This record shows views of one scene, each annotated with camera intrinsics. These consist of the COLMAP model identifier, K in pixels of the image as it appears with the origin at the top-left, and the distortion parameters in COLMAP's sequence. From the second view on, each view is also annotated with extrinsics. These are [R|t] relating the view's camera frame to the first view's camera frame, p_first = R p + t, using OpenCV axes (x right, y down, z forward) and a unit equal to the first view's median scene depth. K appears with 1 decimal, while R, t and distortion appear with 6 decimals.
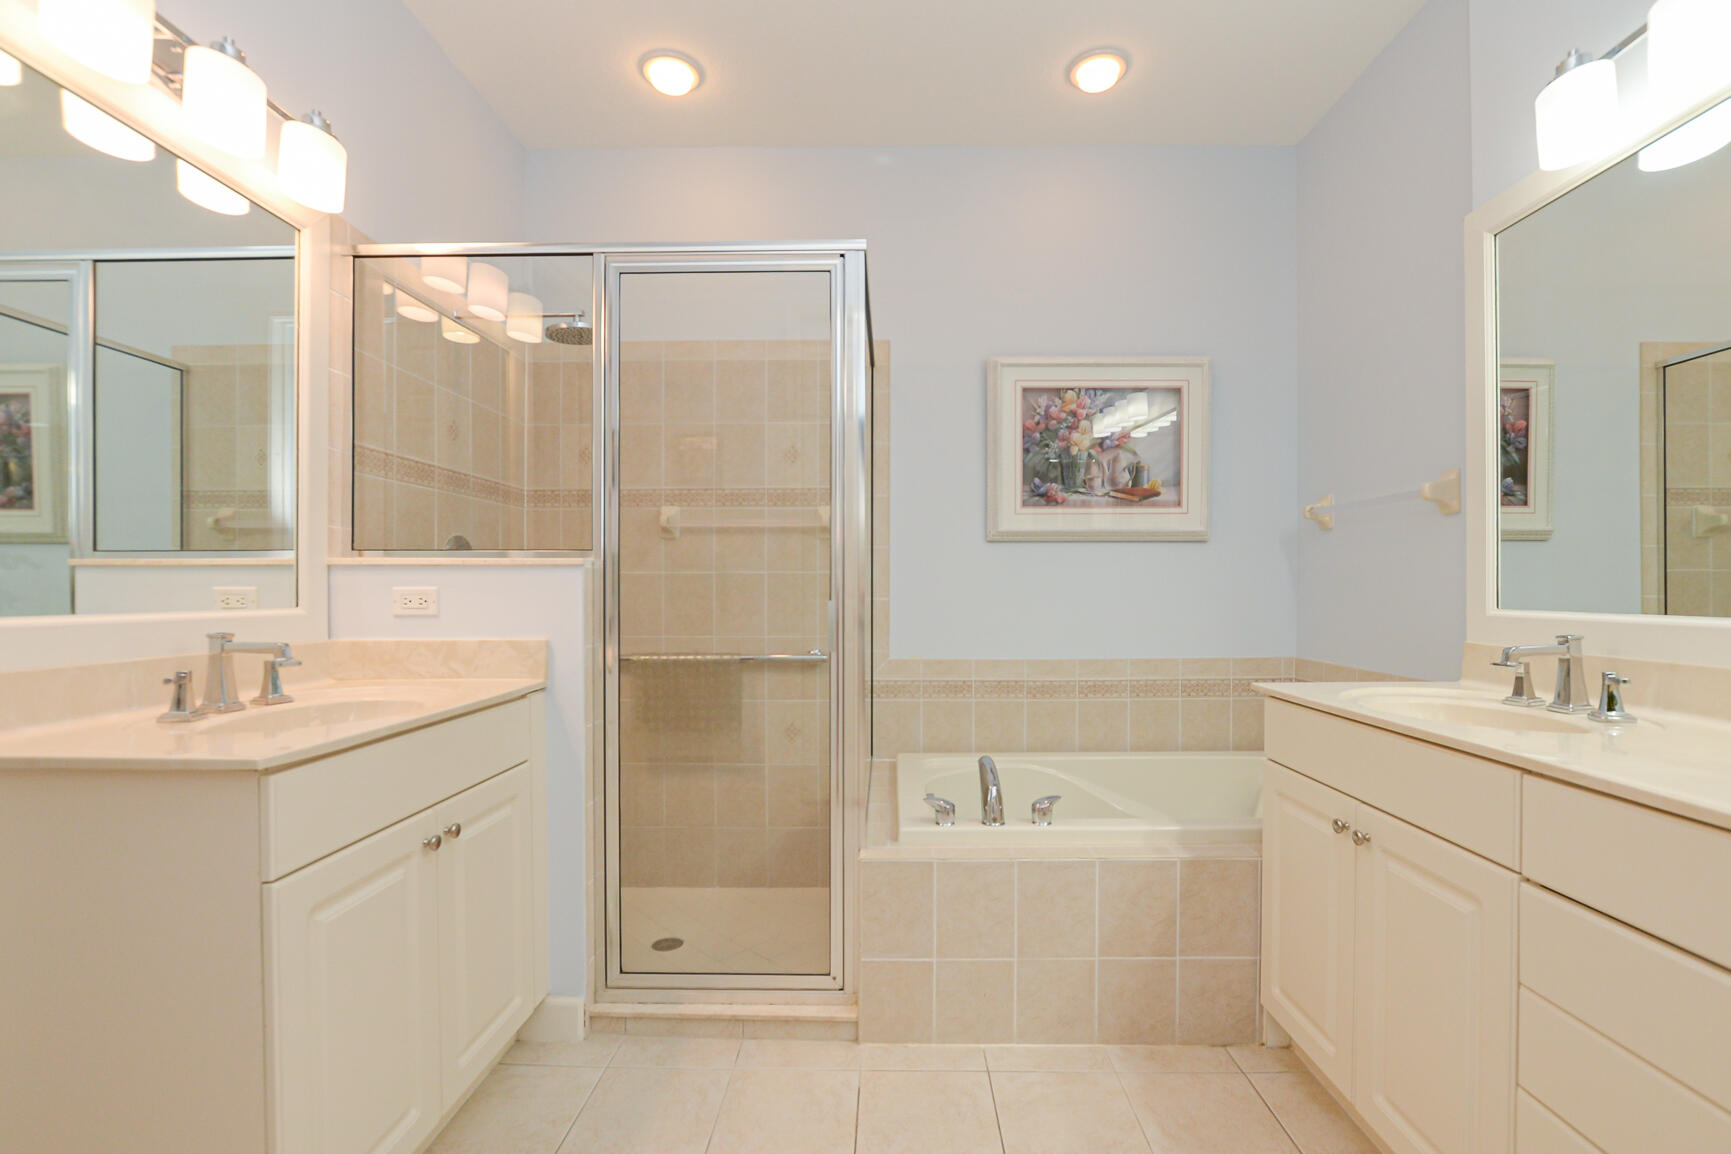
lens RADIAL K [[767.3, 0, 864.3], [0, 767.3, 590.1], [0, 0, 1]] dist [-0.031445, 0.001038]
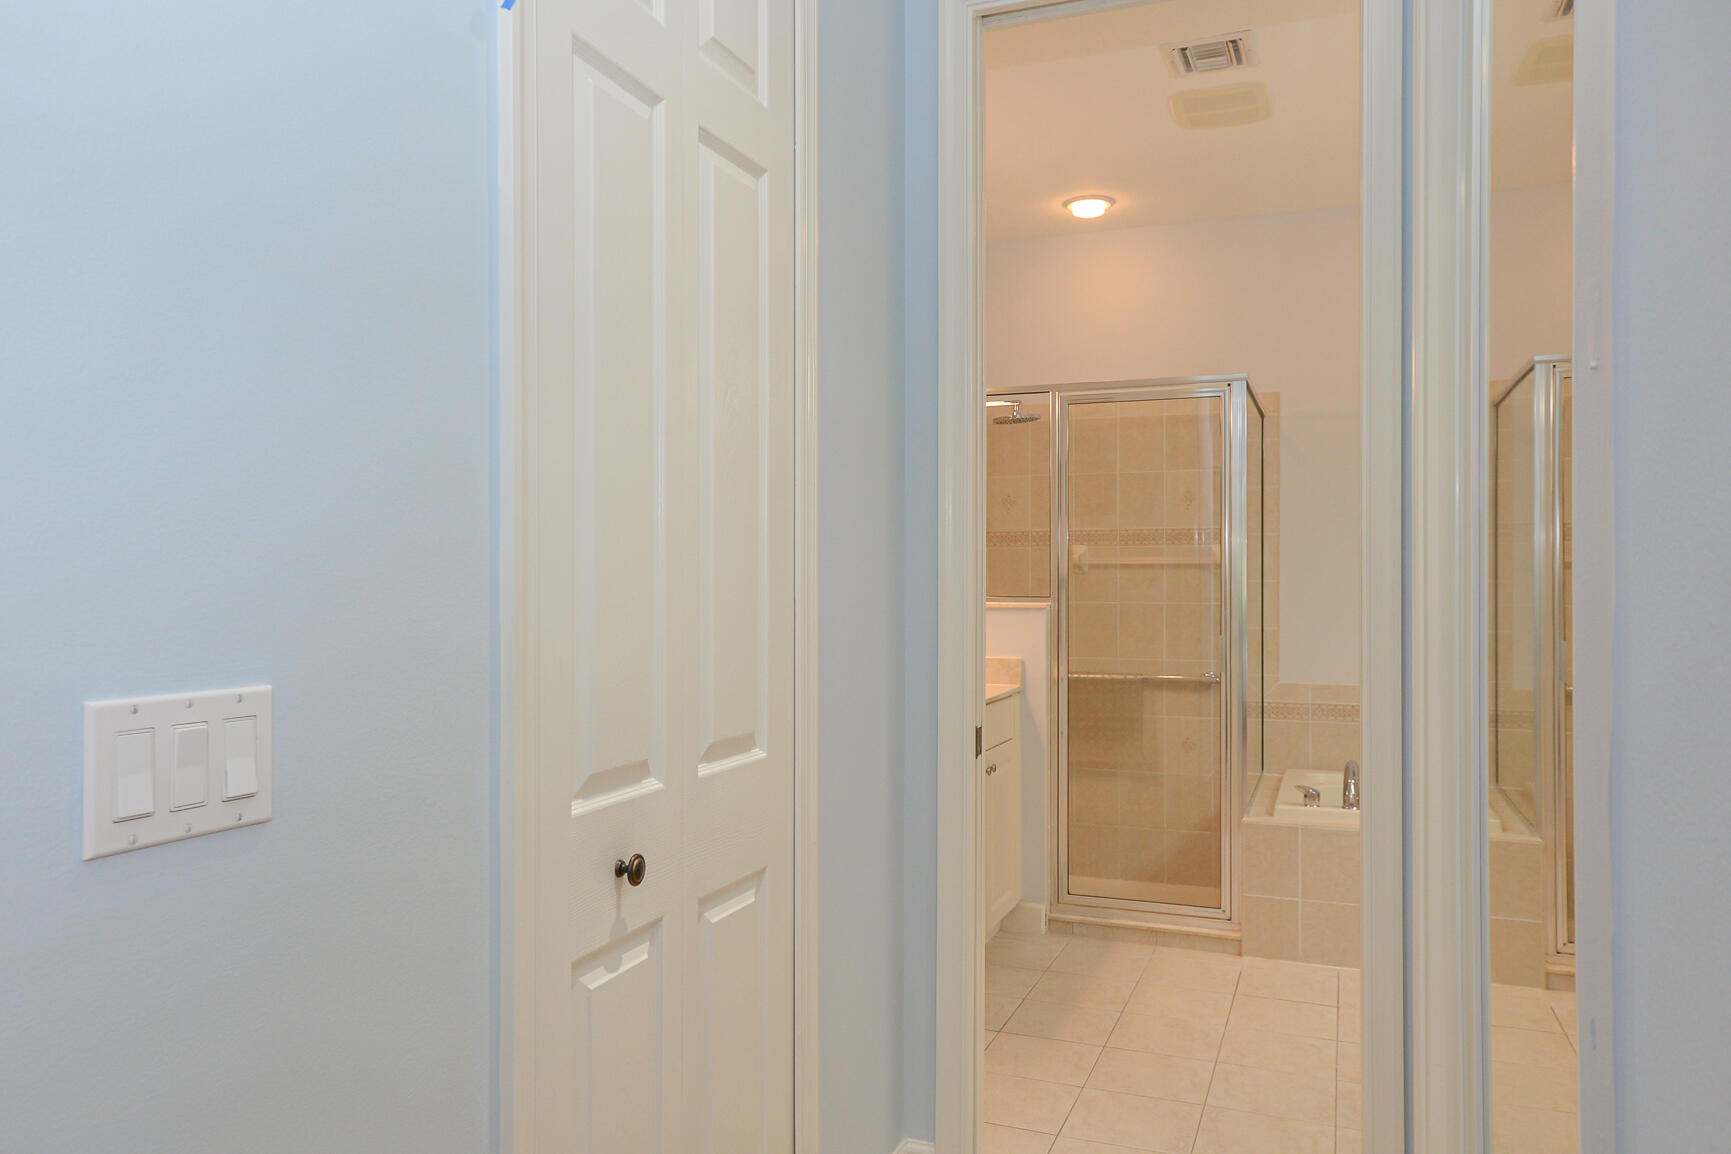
lens RADIAL K [[1255.1, 0, 865.5], [0, 1255.1, 577.0], [0, 0, 1]] dist [0.001128, 0.000170]
pose [[0.946508, 0.001720, -0.322677, 0.067337], [-0.002825, 0.999992, -0.002954, -0.070932], [0.322669, 0.003708, 0.946505, -1.159307]]
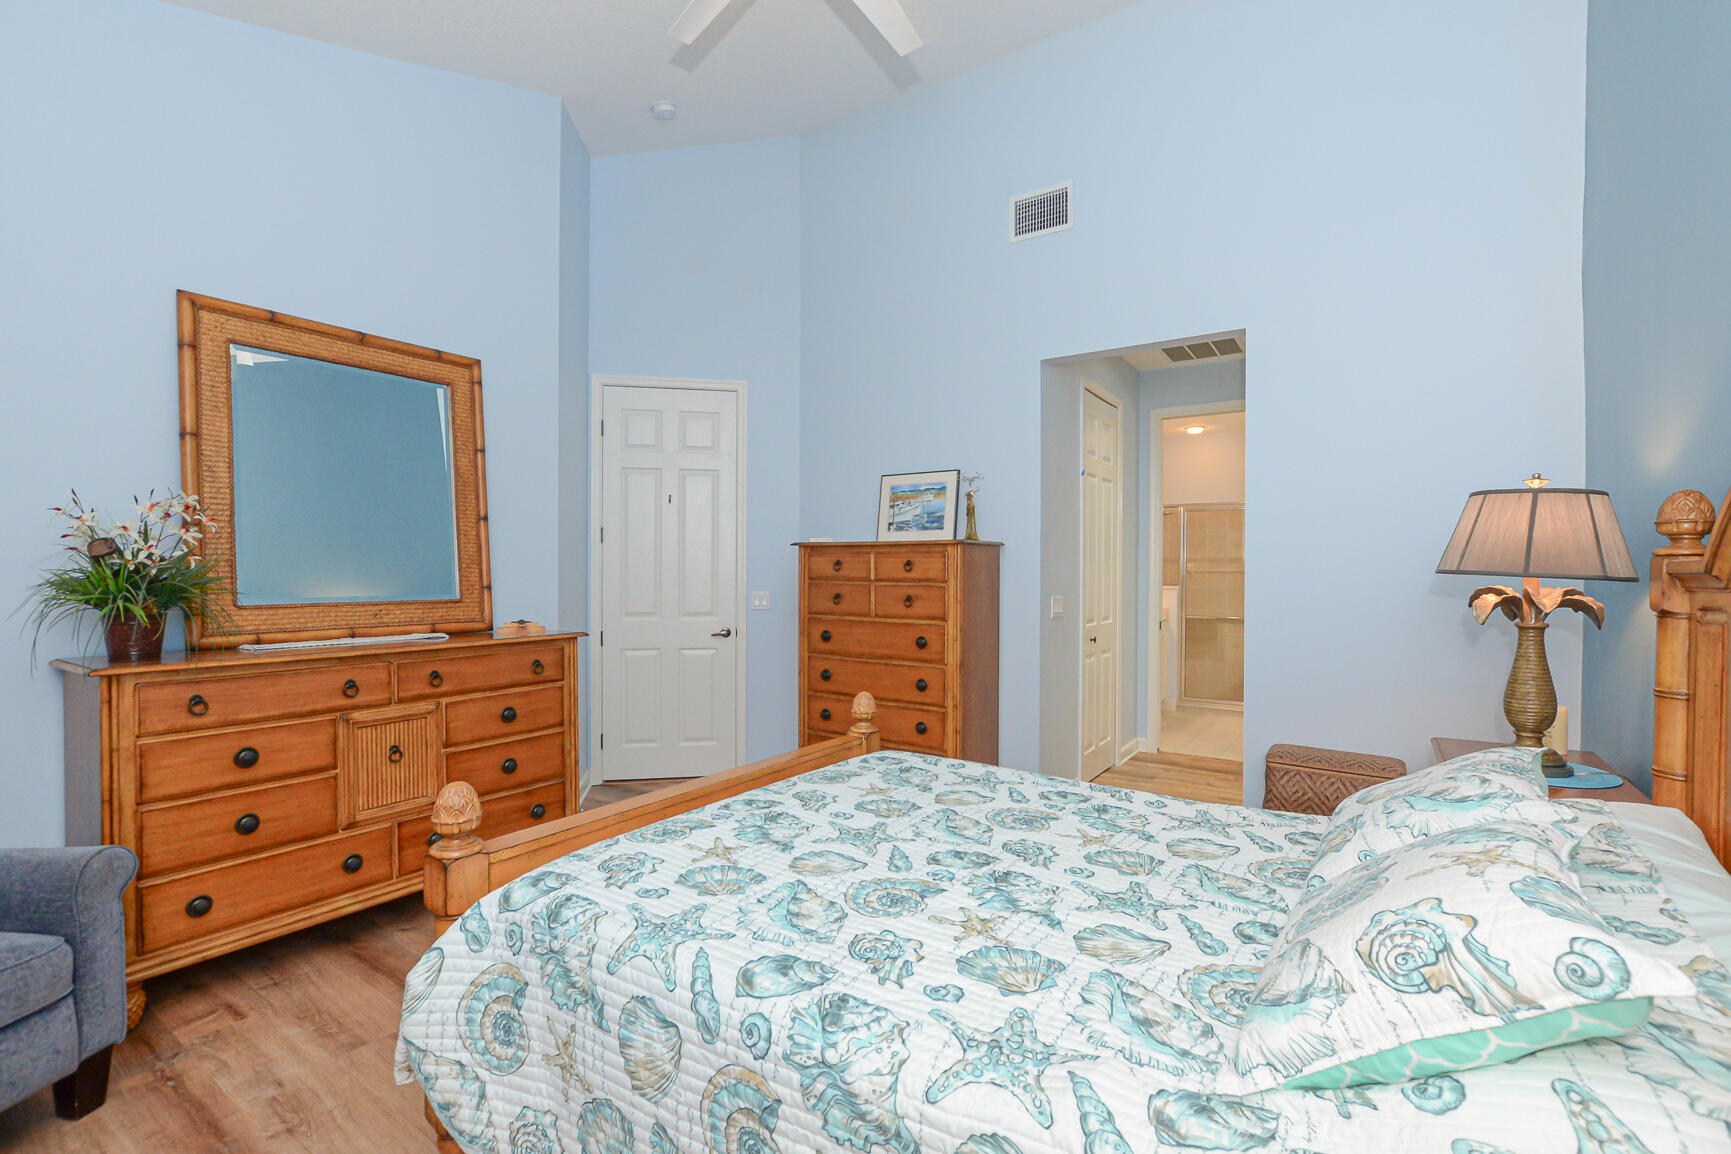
lens RADIAL K [[767.3, 0, 864.3], [0, 767.3, 590.1], [0, 0, 1]] dist [-0.031445, 0.001038]
pose [[0.848447, 0.011978, -0.529145, 0.278698], [-0.003306, 0.999844, 0.017332, -0.074019], [0.529270, -0.012956, 0.848354, -2.609161]]
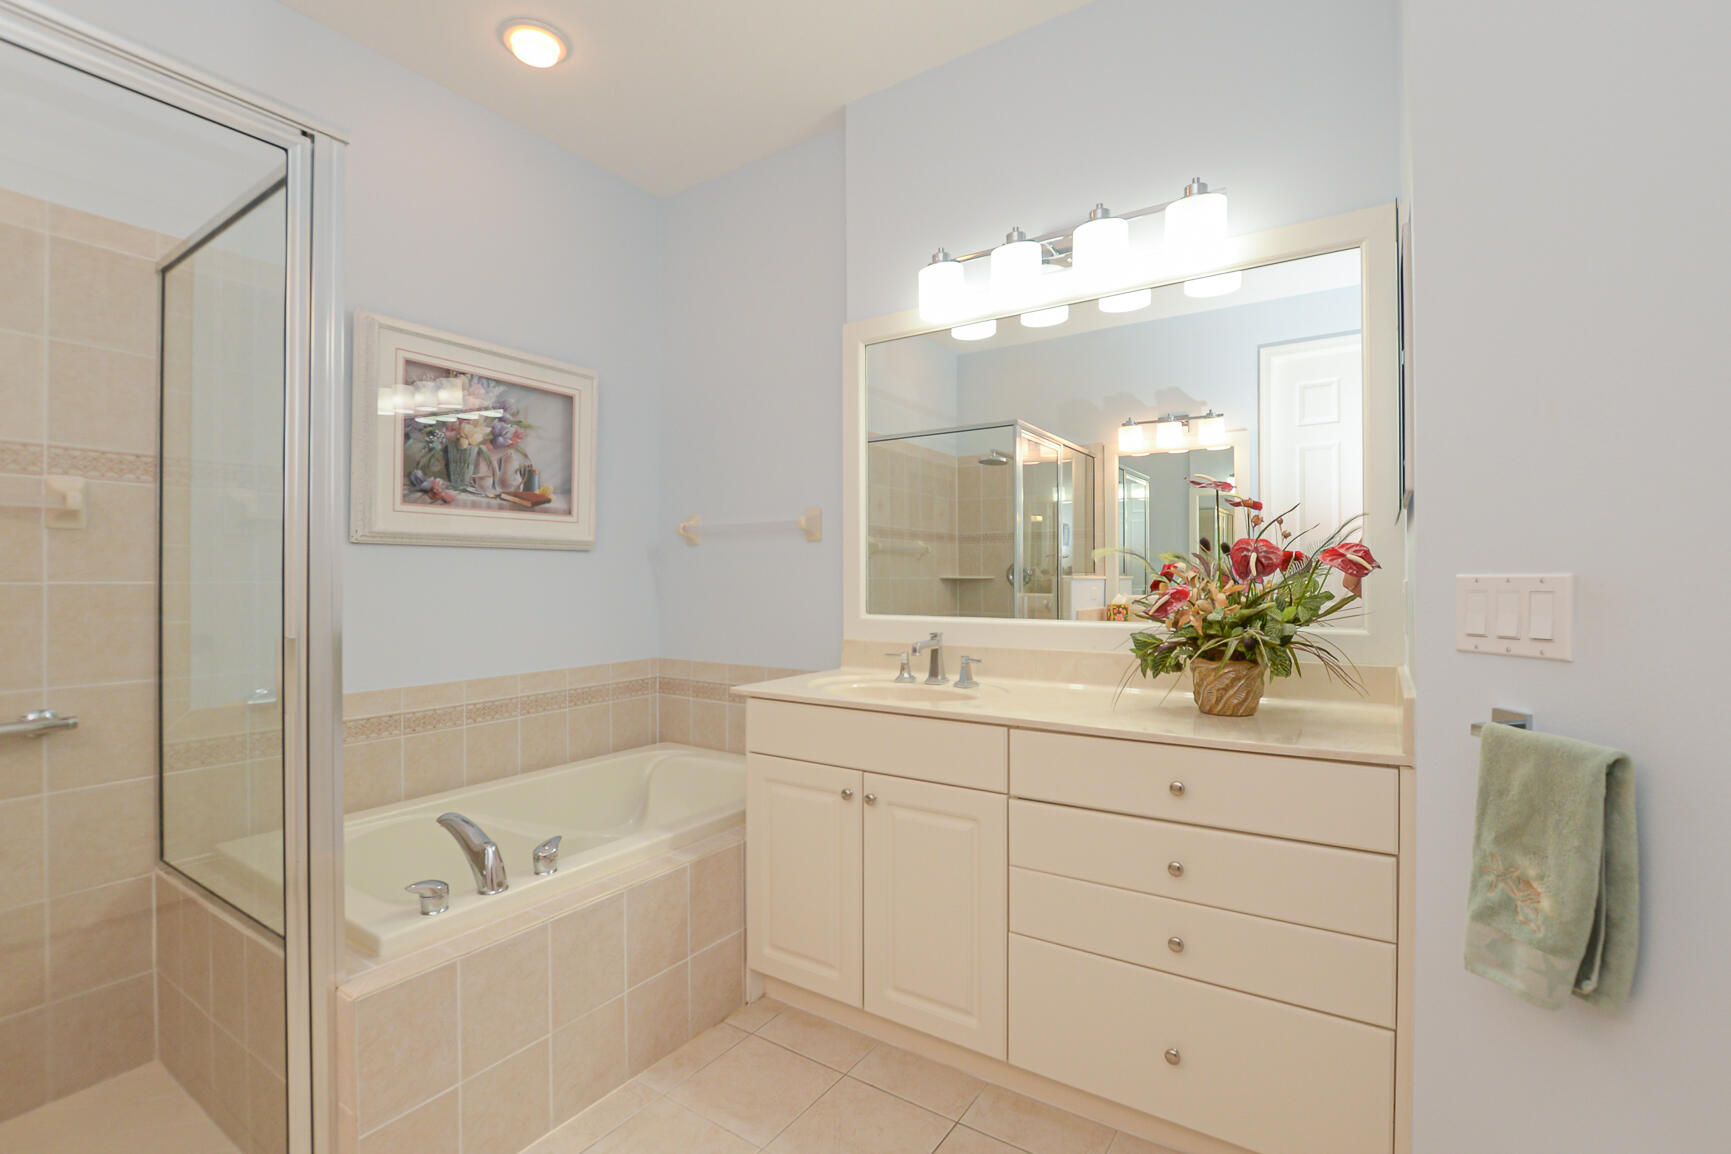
lens RADIAL K [[775.8, 0, 866.4], [0, 775.8, 571.4], [0, 0, 1]] dist [-0.036234, 0.000139]
pose [[0.527578, 0.004700, 0.849494, -0.294696], [0.005918, 0.999940, -0.009208, -0.031634], [-0.849486, 0.009885, 0.527518, 0.182590]]
